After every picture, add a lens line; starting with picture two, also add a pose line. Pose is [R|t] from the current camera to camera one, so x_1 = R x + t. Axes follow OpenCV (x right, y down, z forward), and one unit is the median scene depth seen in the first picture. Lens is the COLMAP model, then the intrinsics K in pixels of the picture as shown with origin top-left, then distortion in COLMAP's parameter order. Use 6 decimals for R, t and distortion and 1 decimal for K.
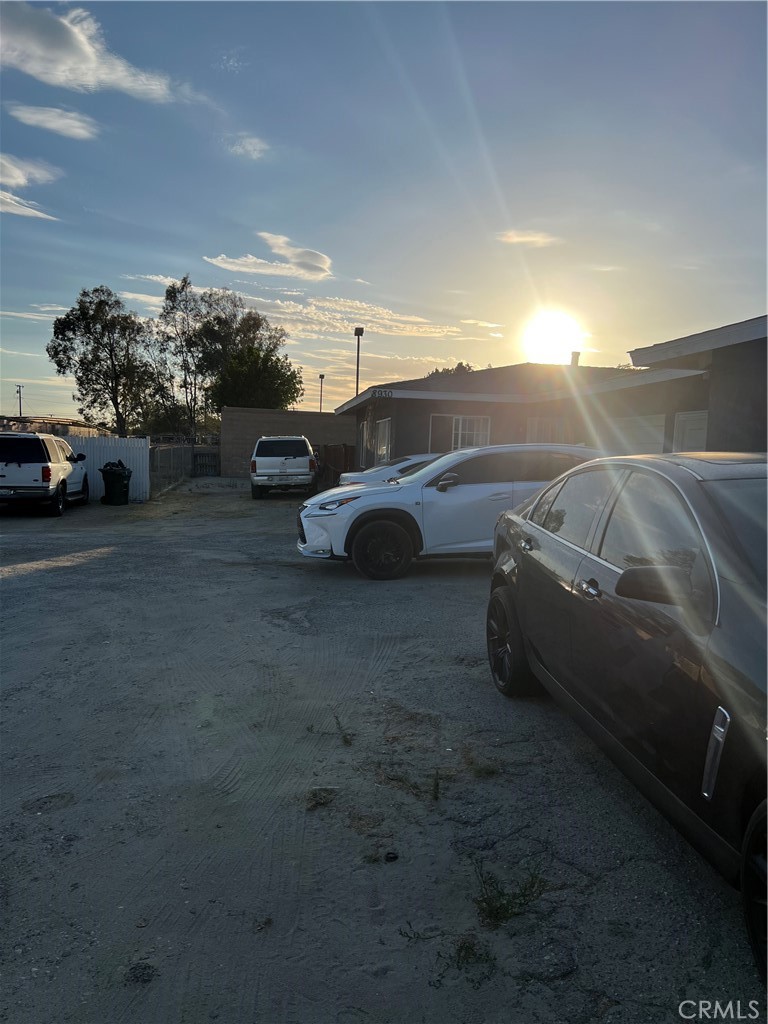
lens RADIAL K [[782.9, 0, 385.4], [0, 782.9, 538.3], [0, 0, 1]] dist [0.101784, -0.118749]
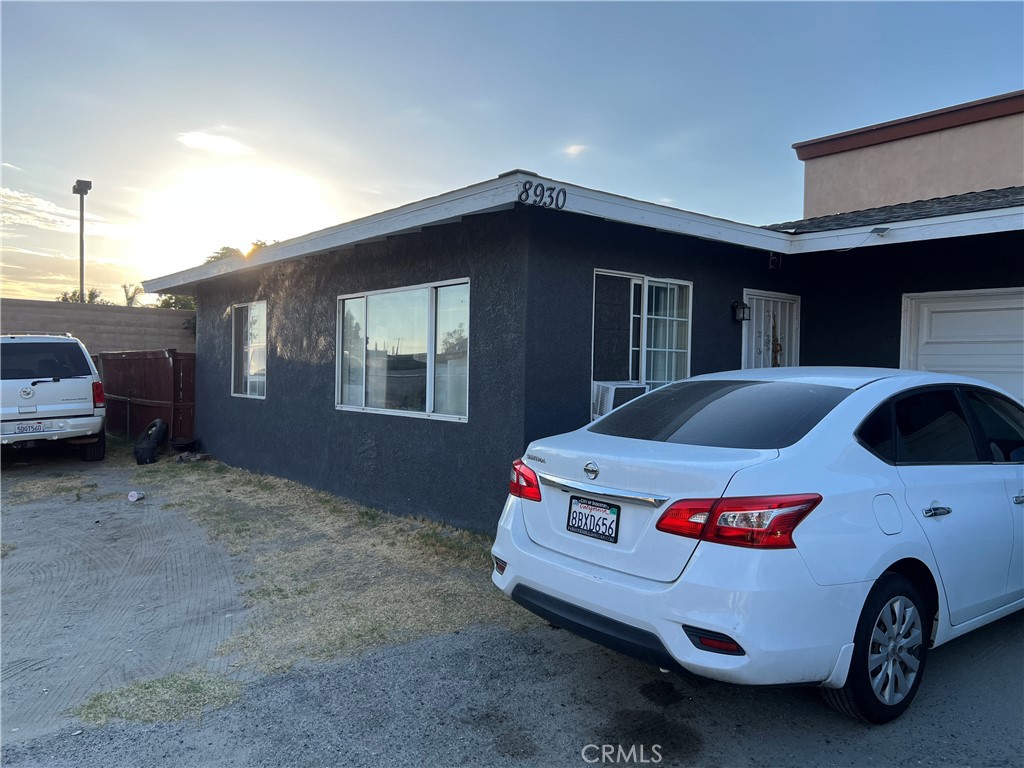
lens RADIAL K [[782.9, 0, 512.0], [0, 782.9, 384.0], [0, 0, 1]] dist [0.101784, -0.118749]
pose [[0.859574, -0.017453, 0.510713, -0.044417], [0.063337, 0.995349, -0.072586, -0.017407], [-0.507071, 0.094740, 0.856682, 0.162879]]
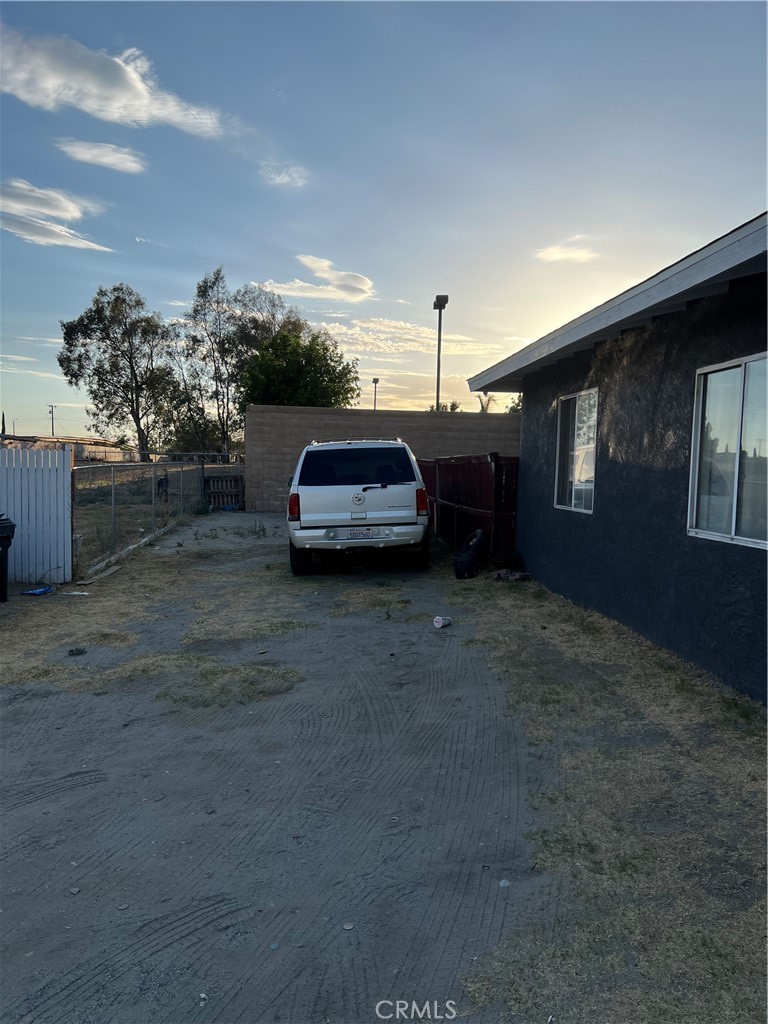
lens RADIAL K [[759.2, 0, 377.9], [0, 759.2, 520.6], [0, 0, 1]] dist [0.121083, -0.282168]
pose [[0.998286, -0.000931, -0.058514, -0.033216], [-0.001885, 0.998843, -0.048058, -0.021925], [0.058491, 0.048086, 0.997129, 0.200249]]
